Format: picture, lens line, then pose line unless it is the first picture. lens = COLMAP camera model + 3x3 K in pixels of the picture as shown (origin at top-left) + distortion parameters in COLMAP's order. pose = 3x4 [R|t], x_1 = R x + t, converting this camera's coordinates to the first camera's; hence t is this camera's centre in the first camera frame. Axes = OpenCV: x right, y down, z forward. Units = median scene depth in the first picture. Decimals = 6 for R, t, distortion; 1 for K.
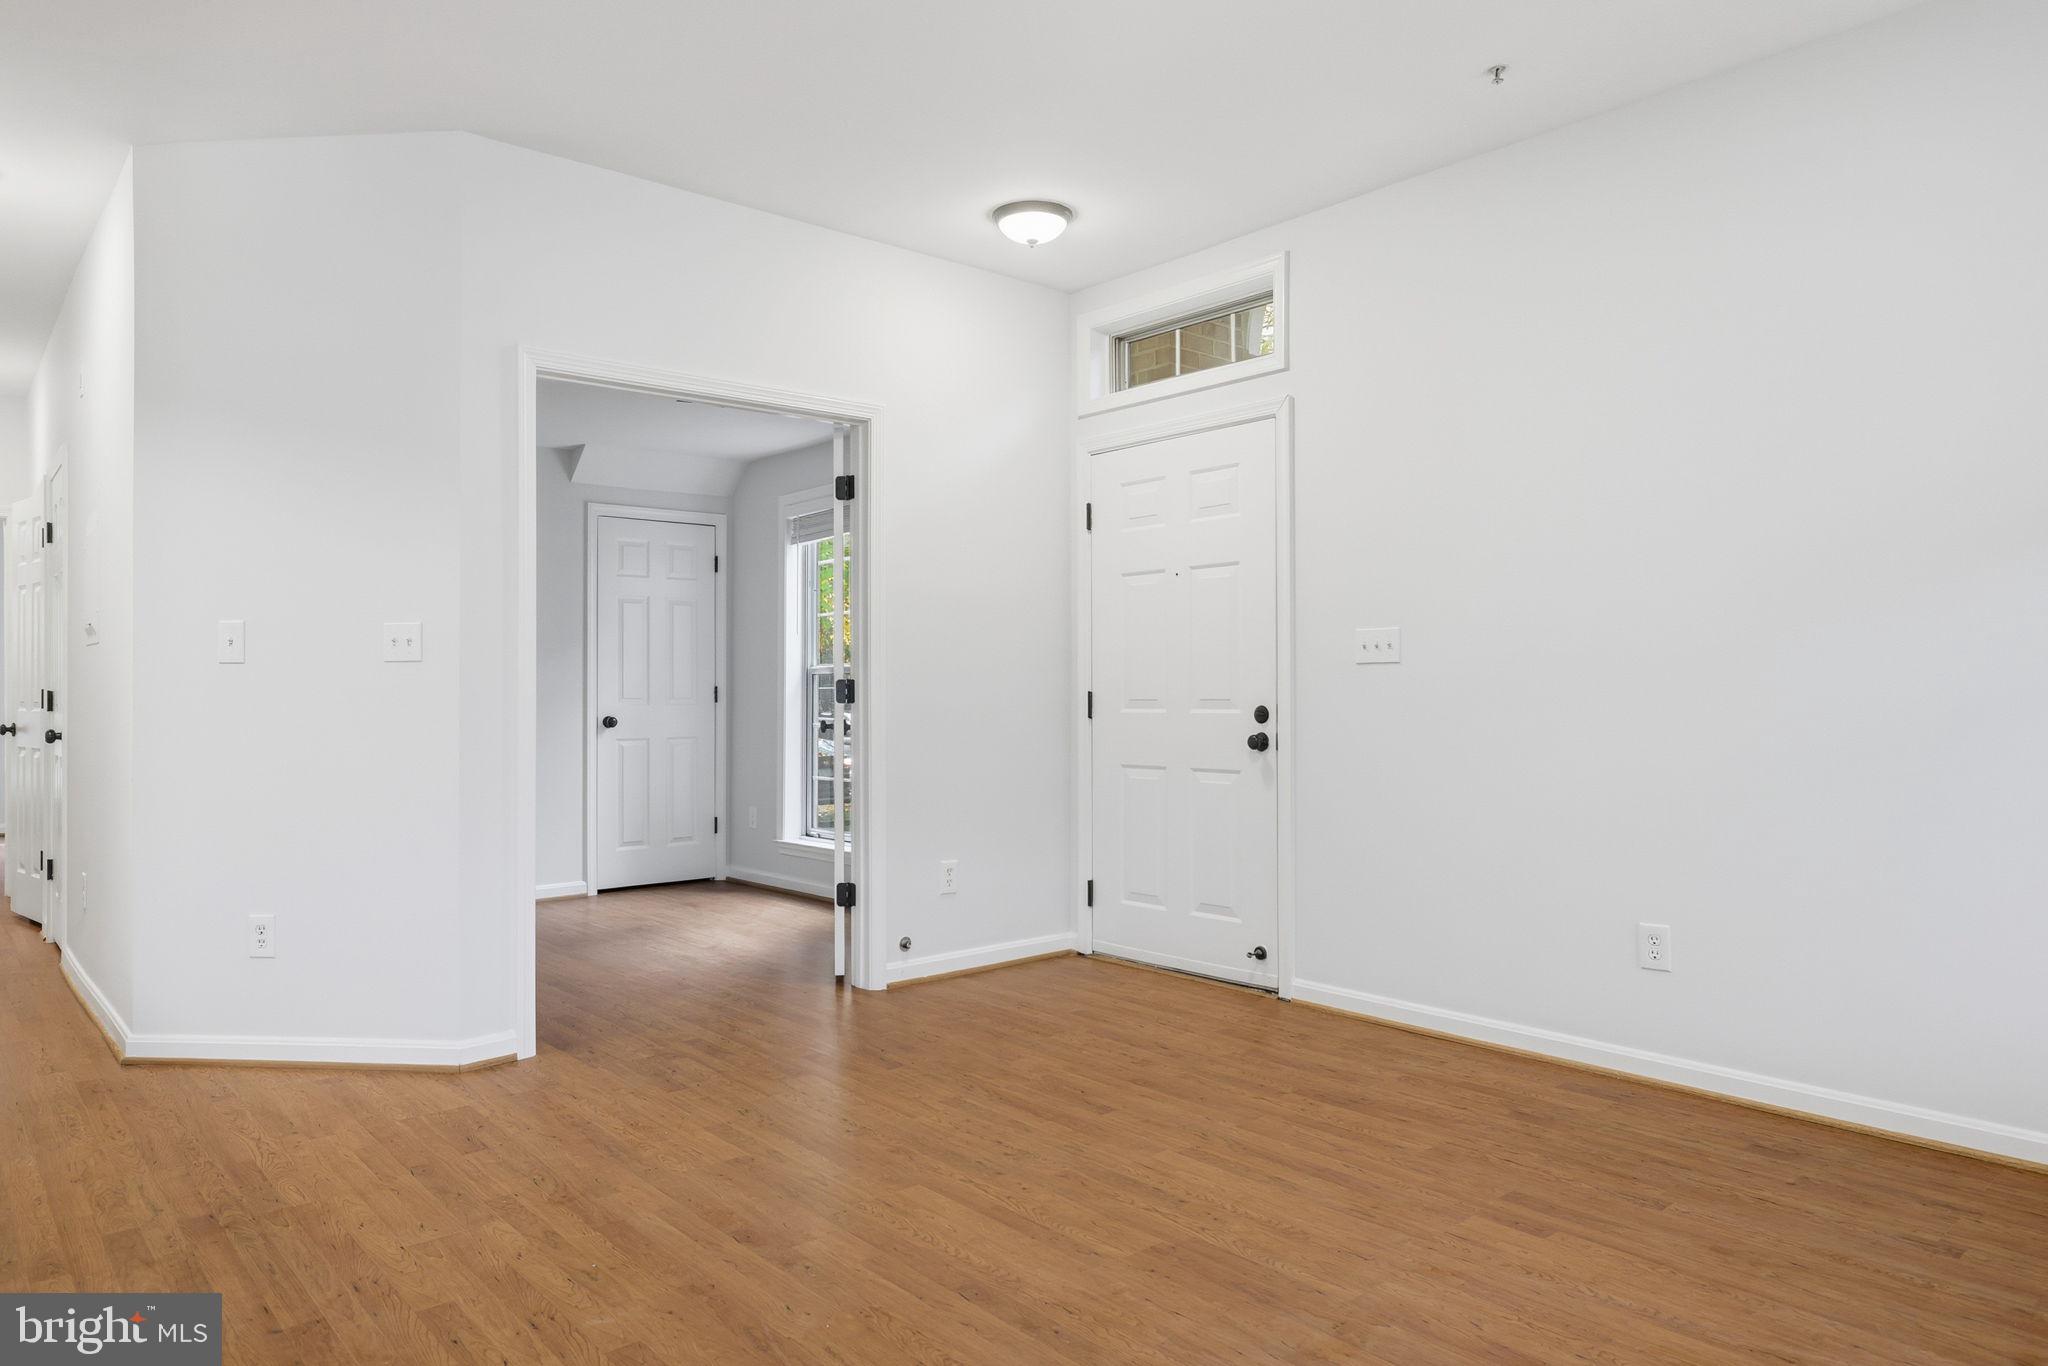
lens RADIAL K [[1298.4, 0, 1003.5], [0, 1298.4, 687.2], [0, 0, 1]] dist [0.002487, 0.000988]
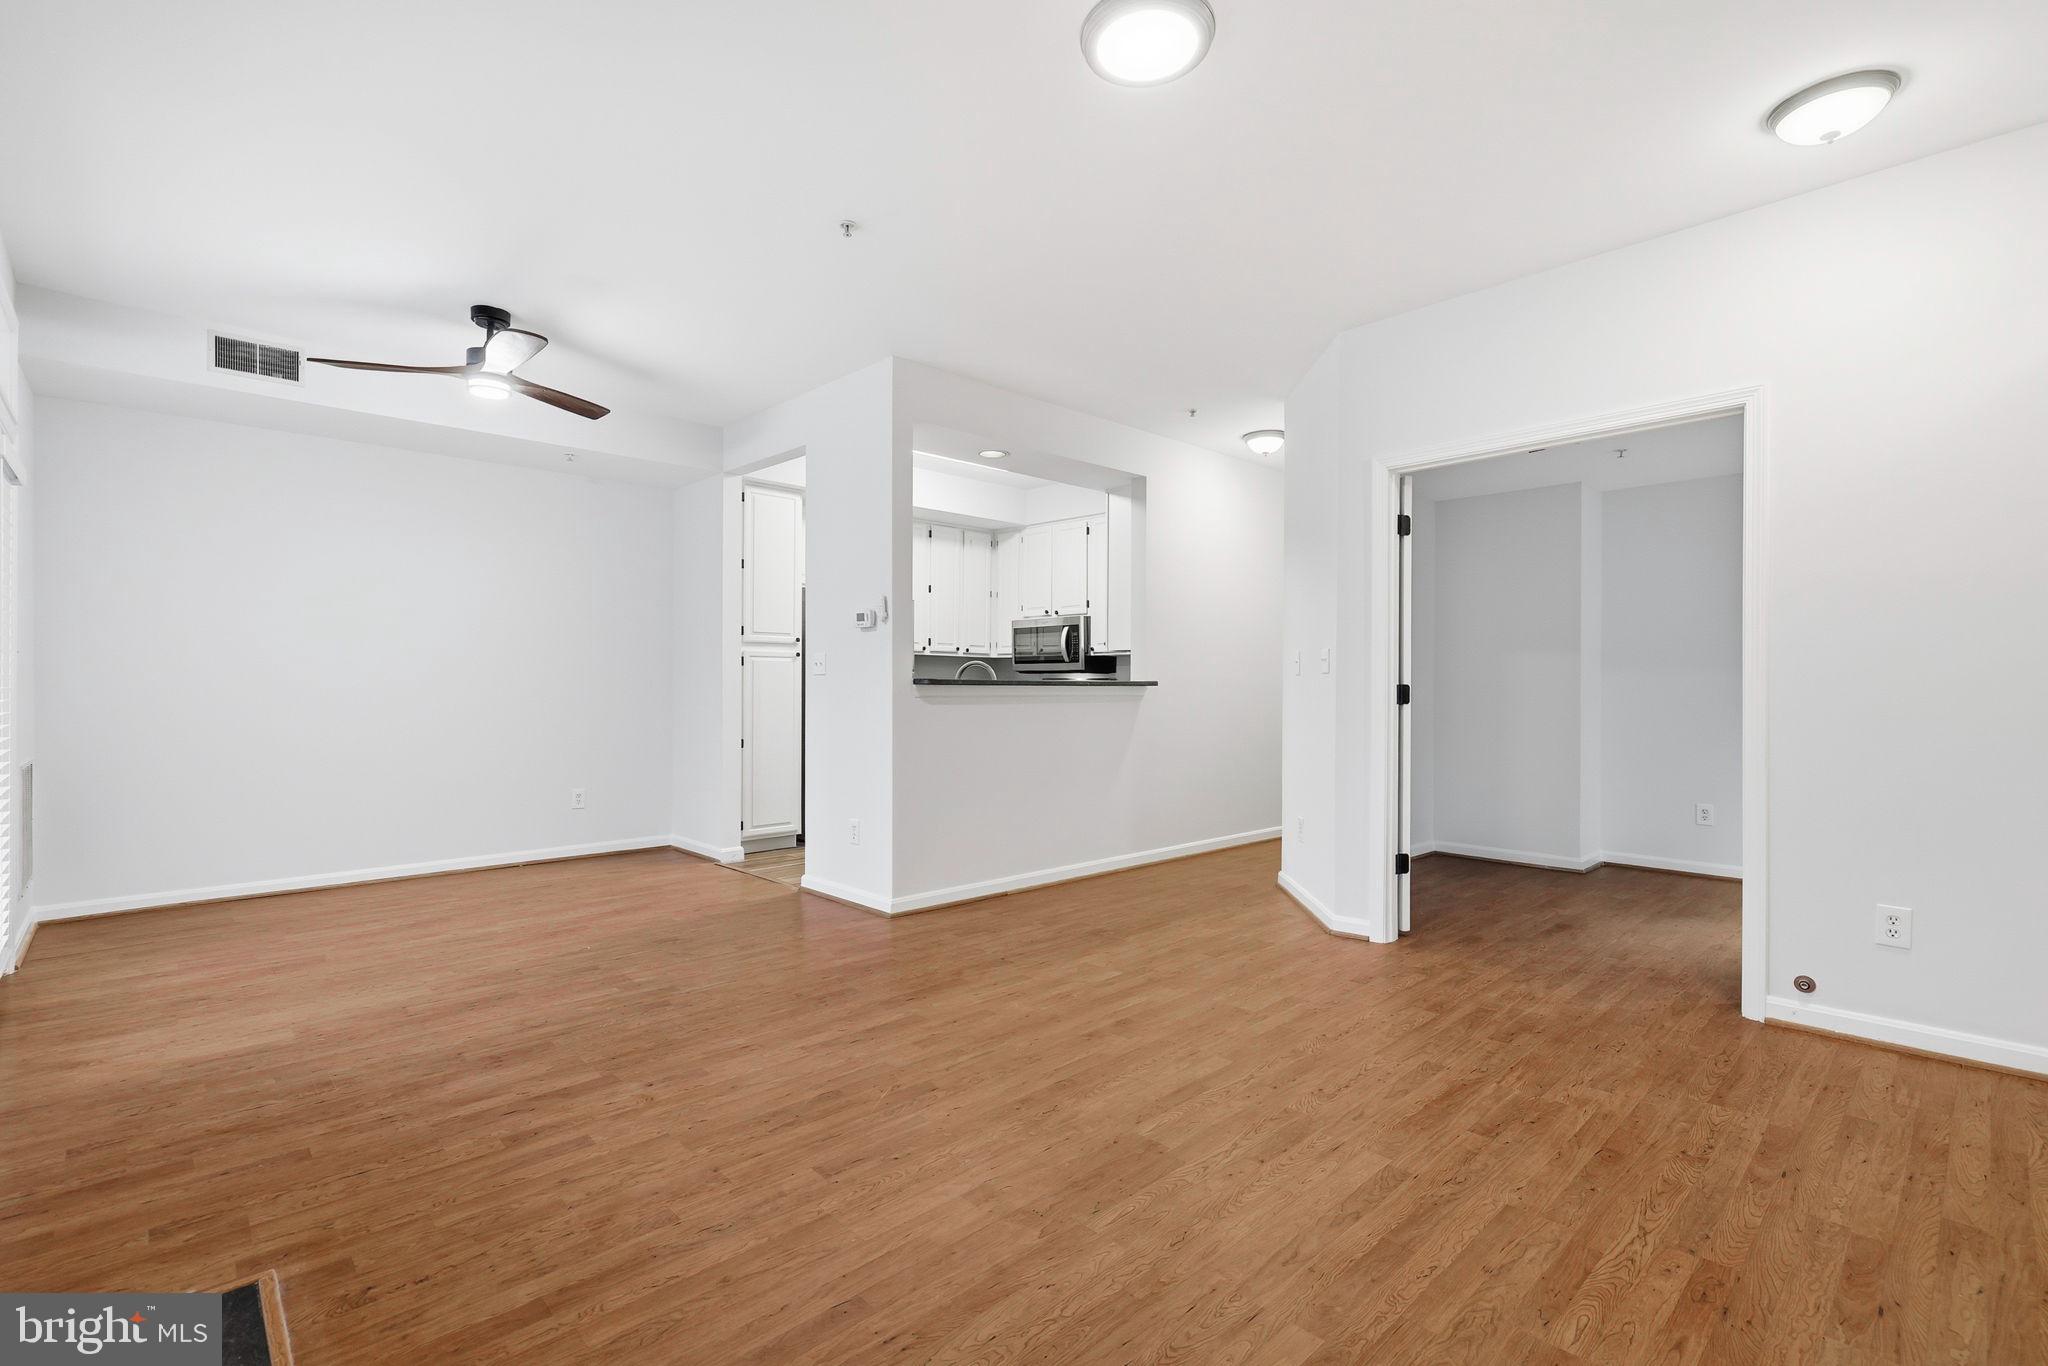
lens RADIAL K [[926.7, 0, 1013.8], [0, 926.7, 684.0], [0, 0, 1]] dist [0.002898, 0.000646]
pose [[0.042997, -0.000076, -0.999075, 0.569291], [-0.000660, 1.000000, -0.000105, -0.004704], [0.999075, 0.000664, 0.042997, 0.471717]]
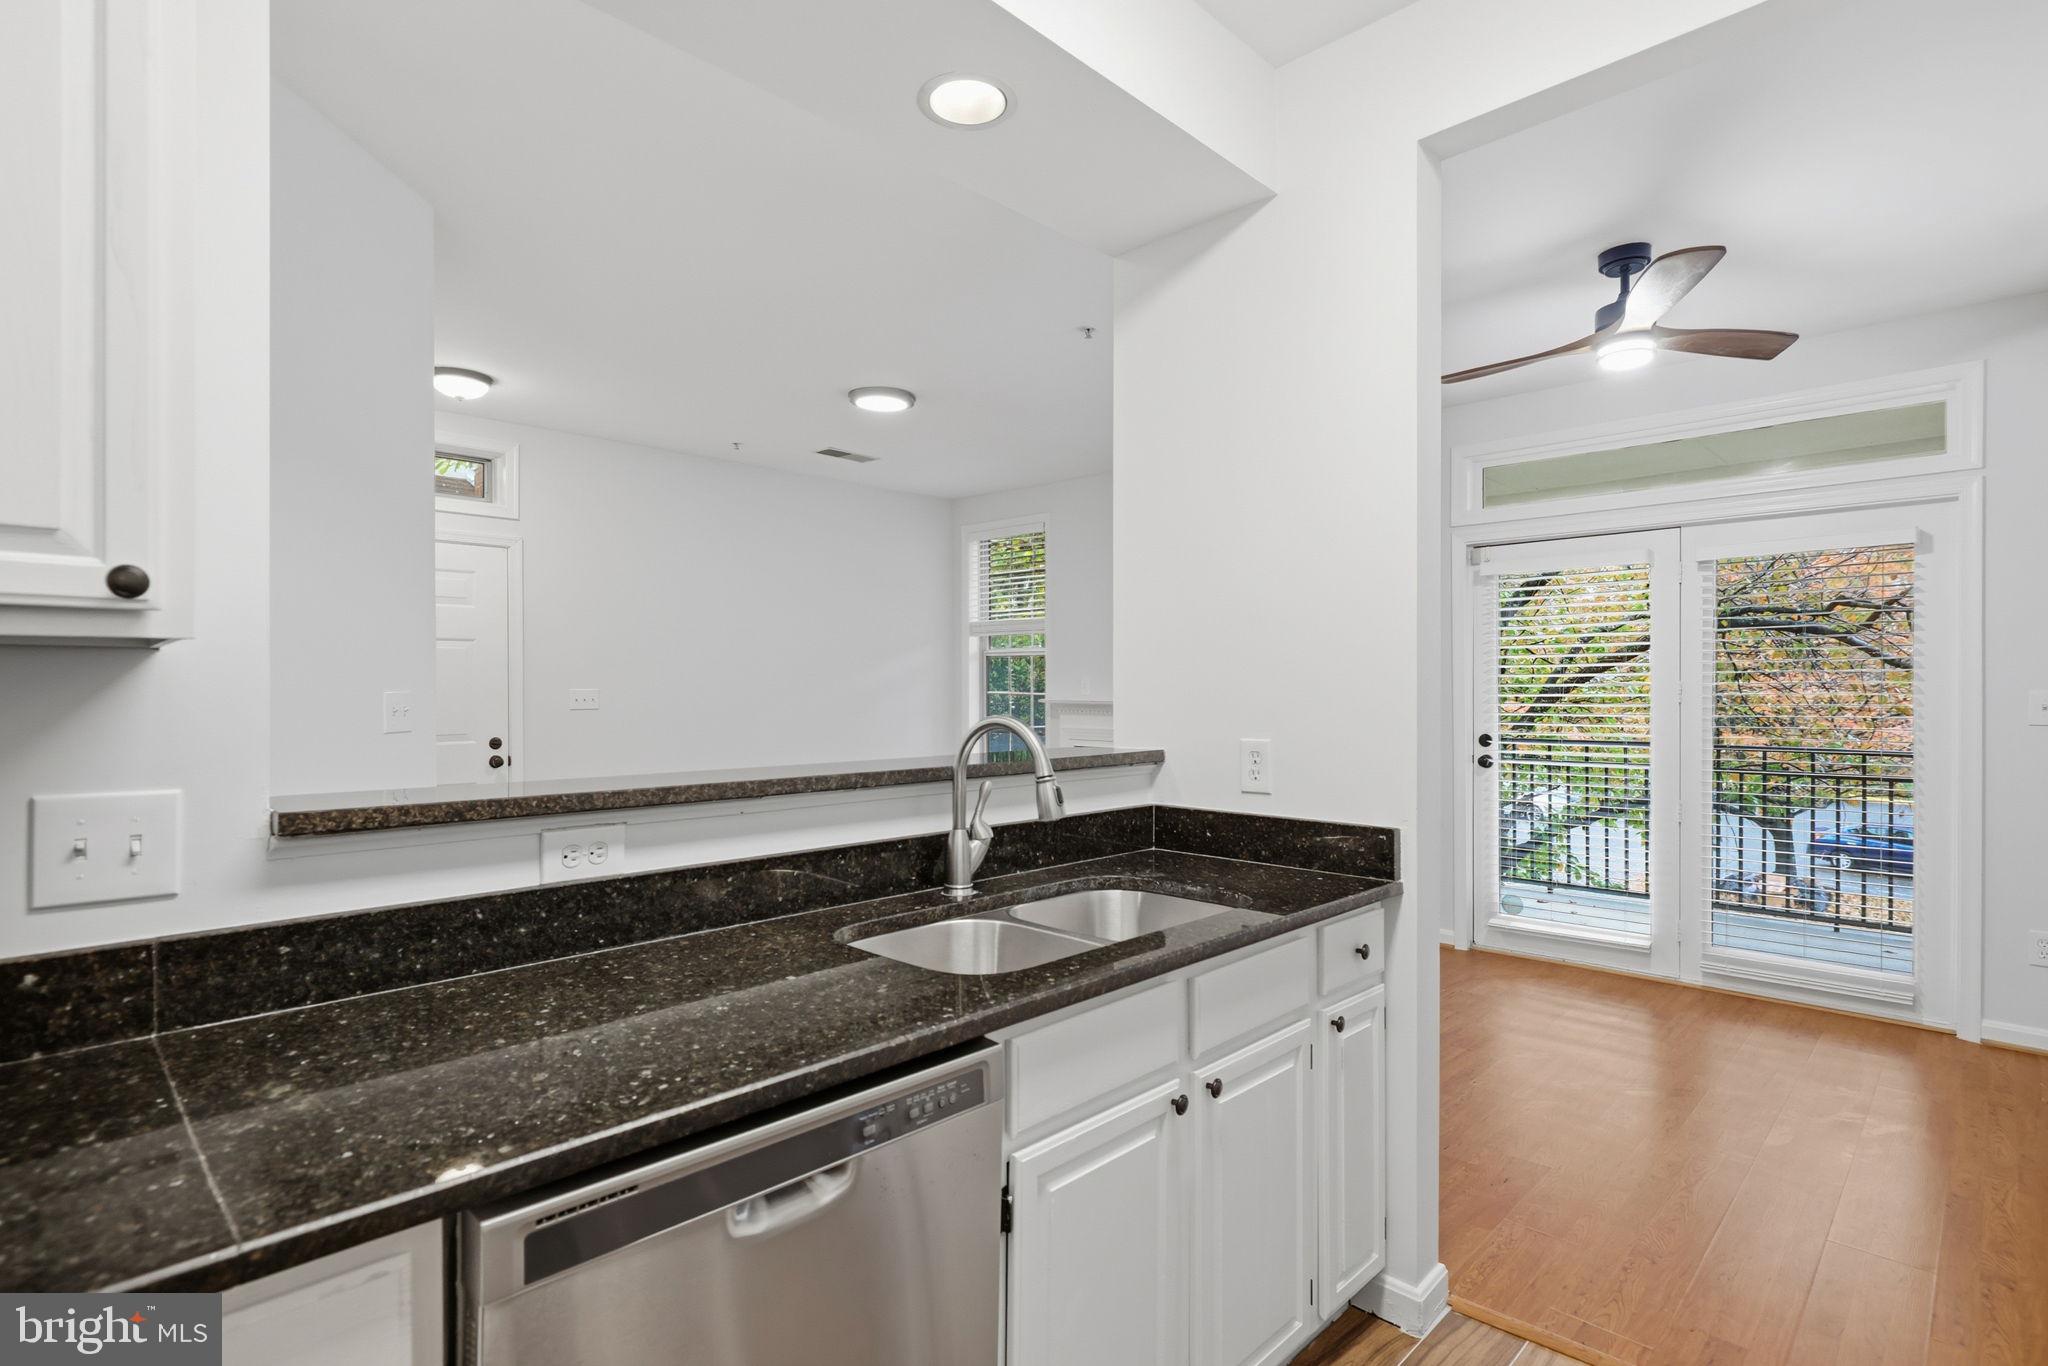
lens RADIAL K [[1021.4, 0, 1029.0], [0, 1021.4, 692.6], [0, 0, 1]] dist [0.002635, 0.000983]
pose [[-0.090983, -0.003038, 0.995848, -1.049896], [-0.005517, 0.999982, 0.002546, -0.045396], [-0.995837, -0.005262, -0.090998, 0.510859]]
